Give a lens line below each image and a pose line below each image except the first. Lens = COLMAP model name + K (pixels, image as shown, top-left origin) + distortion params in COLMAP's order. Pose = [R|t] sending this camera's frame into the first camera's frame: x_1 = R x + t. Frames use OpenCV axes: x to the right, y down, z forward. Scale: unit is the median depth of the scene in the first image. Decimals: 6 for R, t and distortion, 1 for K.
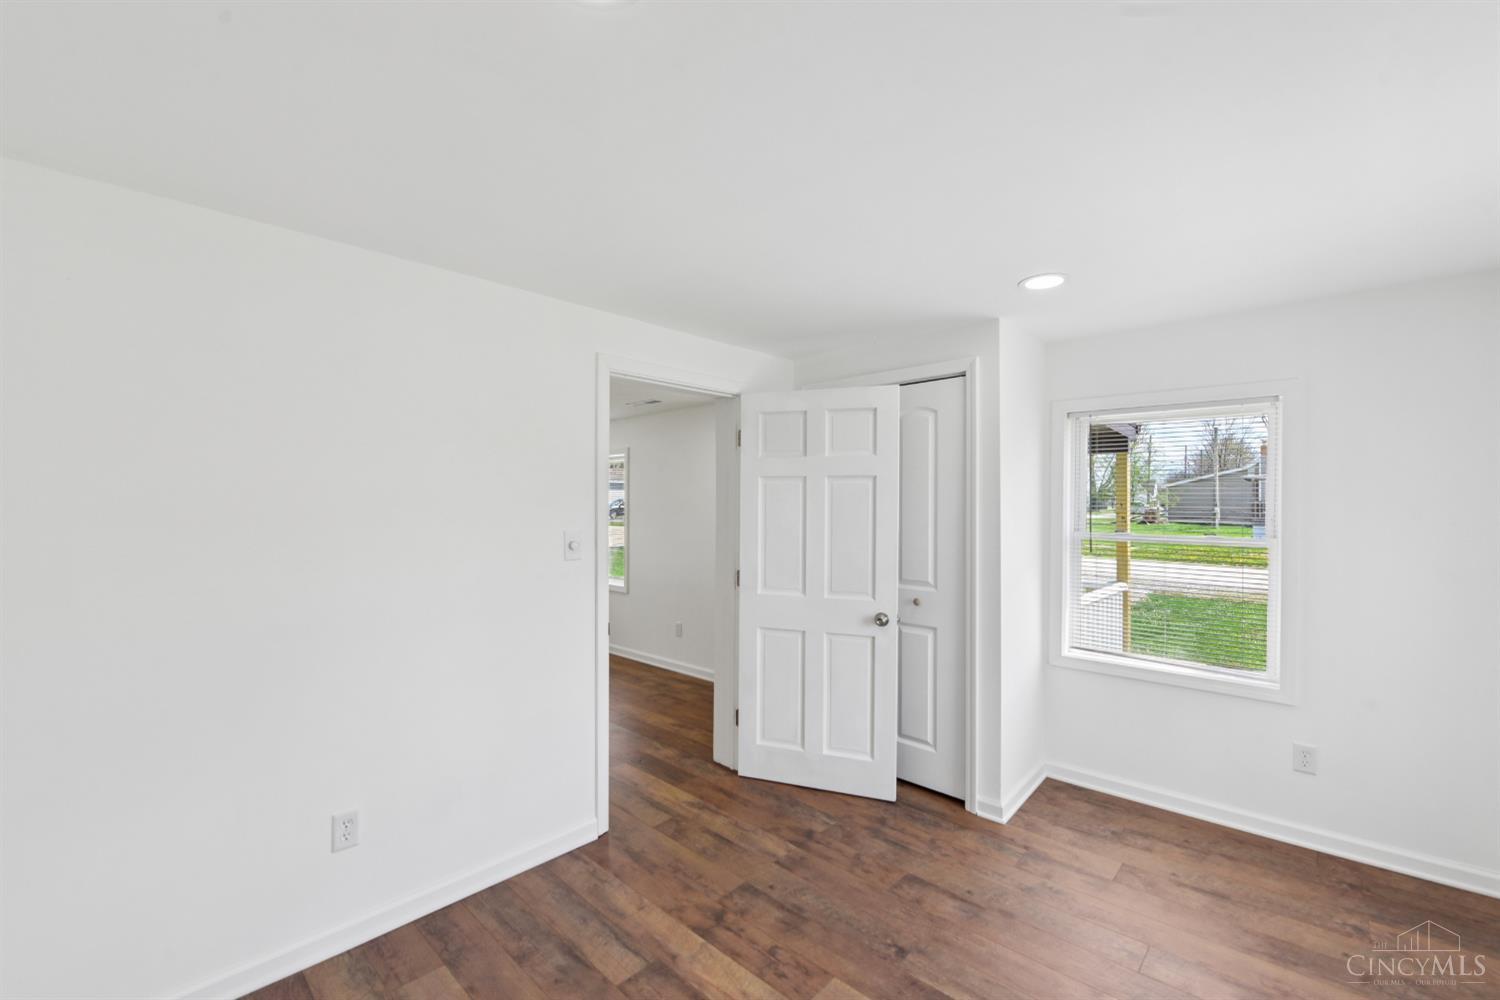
lens RADIAL K [[618.5, 0, 761.2], [0, 618.5, 504.6], [0, 0, 1]] dist [-0.014776, -0.001988]
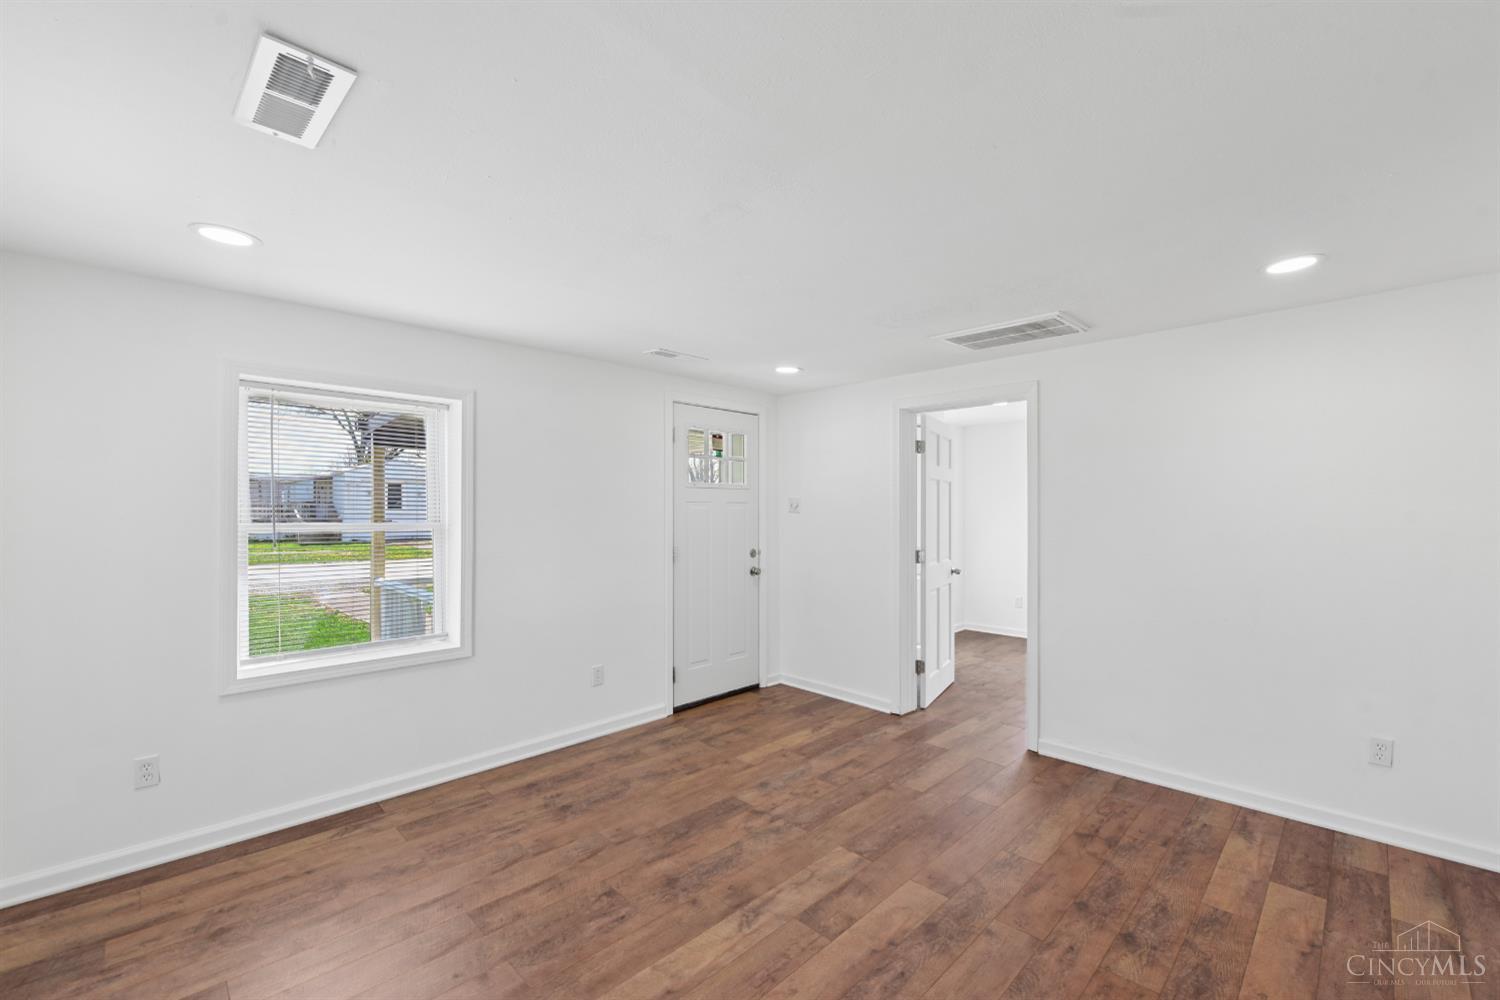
lens RADIAL K [[618.5, 0, 751.3], [0, 618.5, 511.5], [0, 0, 1]] dist [-0.014776, -0.001988]
pose [[0.050637, -0.005293, 0.998703, -1.693632], [-0.005915, 0.999967, 0.005600, 0.023624], [-0.998700, -0.006191, 0.050604, 1.633468]]
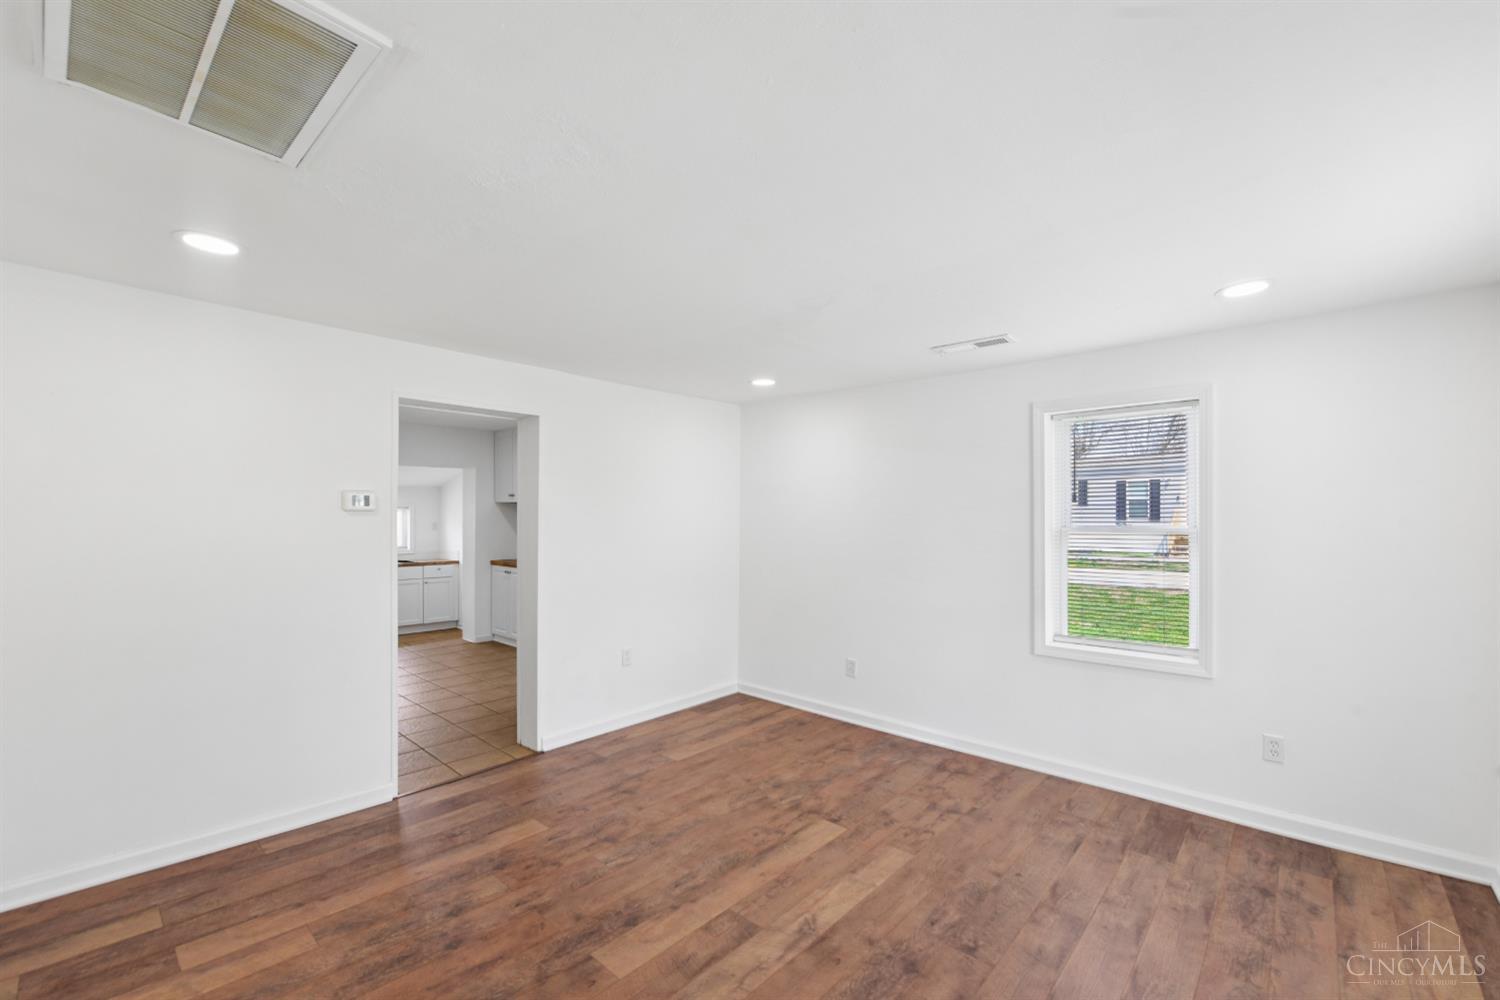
lens RADIAL K [[618.5, 0, 747.7], [0, 618.5, 518.1], [0, 0, 1]] dist [-0.014776, -0.001988]
pose [[0.005840, -0.000201, -0.999983, -0.100917], [0.002279, 0.999997, -0.000187, 0.024950], [0.999980, -0.002278, 0.005841, 1.591684]]
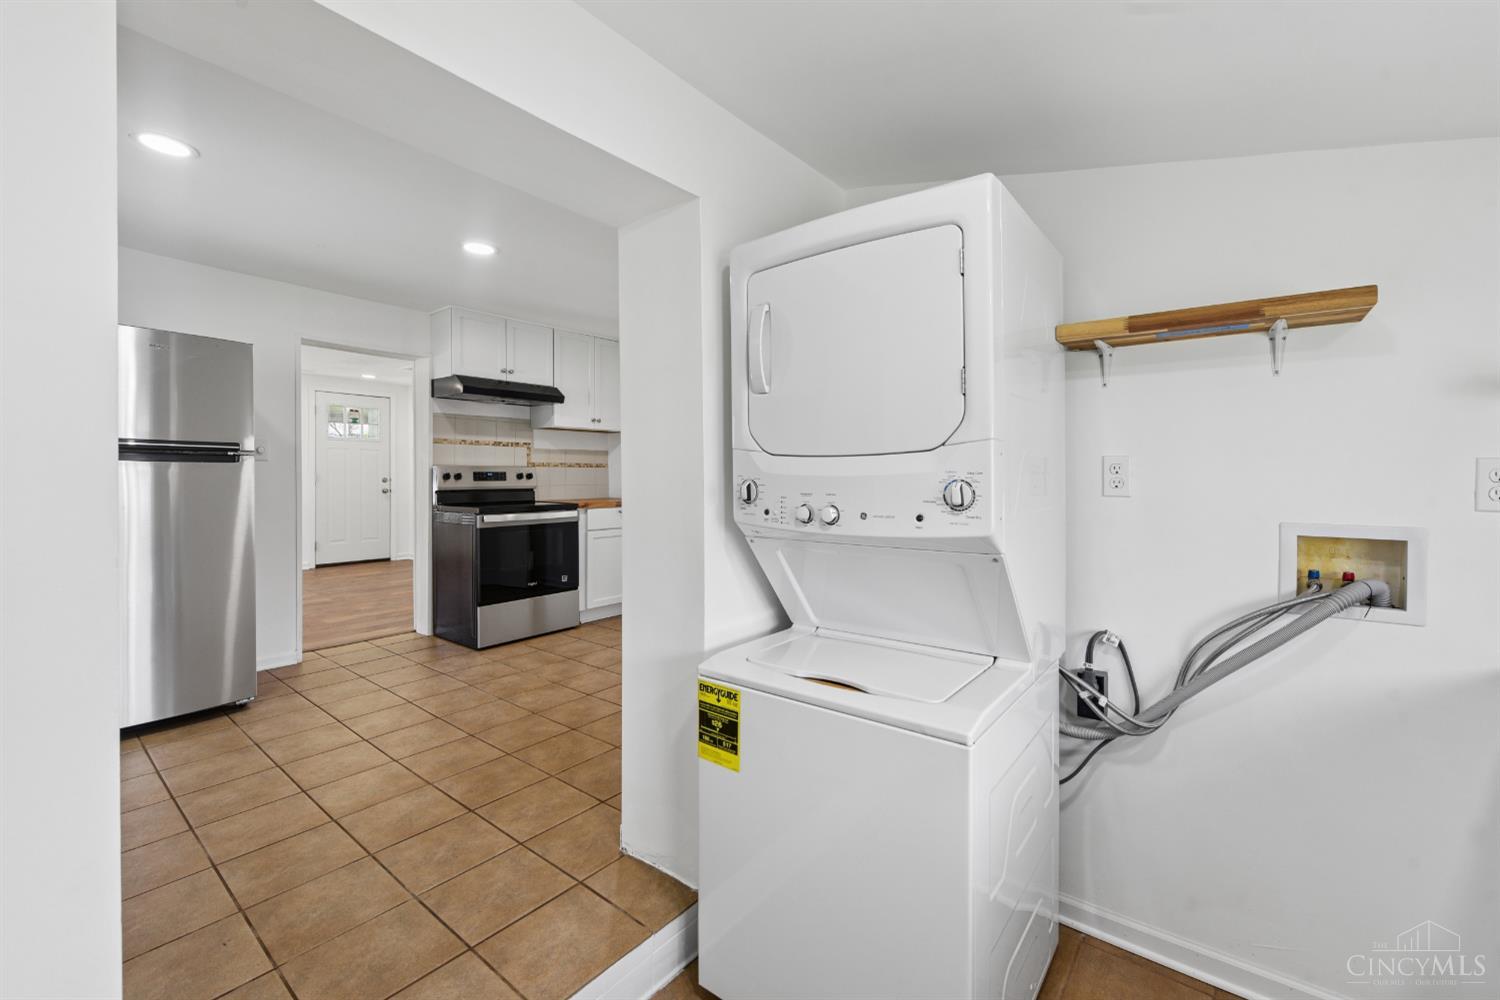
lens RADIAL K [[618.5, 0, 771.0], [0, 618.5, 471.8], [0, 0, 1]] dist [-0.014776, -0.001988]
pose [[-0.087454, 0.001270, 0.996168, -3.091143], [-0.015240, 0.999880, -0.002612, 0.091435], [-0.996052, -0.015410, -0.087424, 0.087388]]
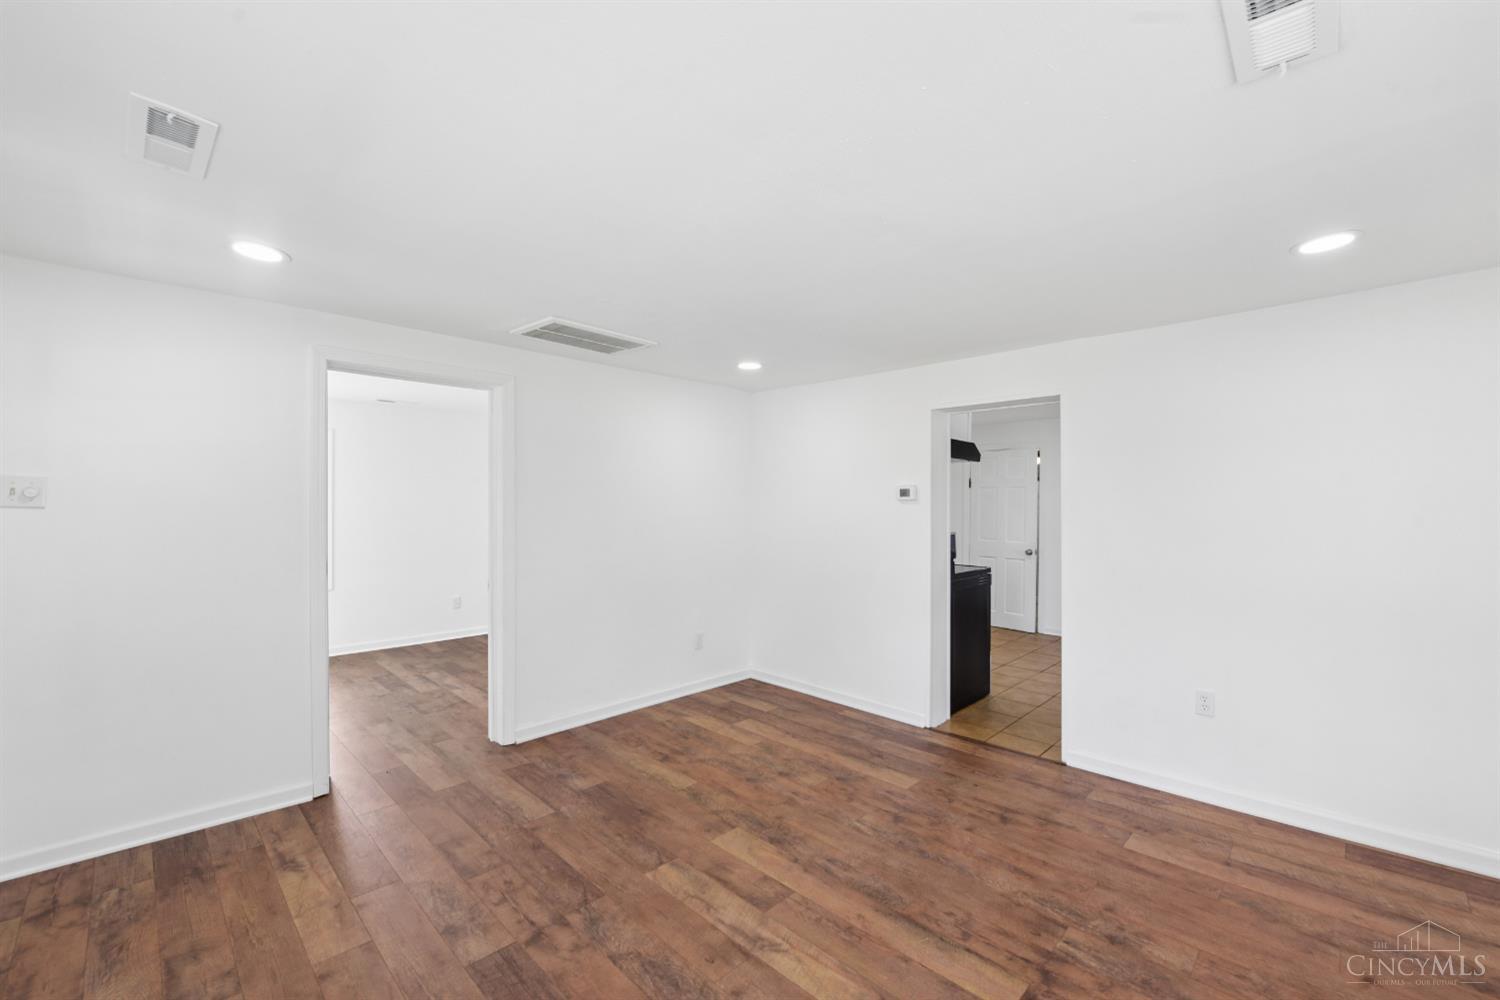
lens RADIAL K [[618.5, 0, 764.6], [0, 618.5, 507.5], [0, 0, 1]] dist [-0.014776, -0.001988]
pose [[-0.999657, -0.005202, 0.025651, -0.913865], [-0.005247, 0.999985, -0.001660, 0.031615], [-0.025642, -0.001794, -0.999670, 2.413021]]
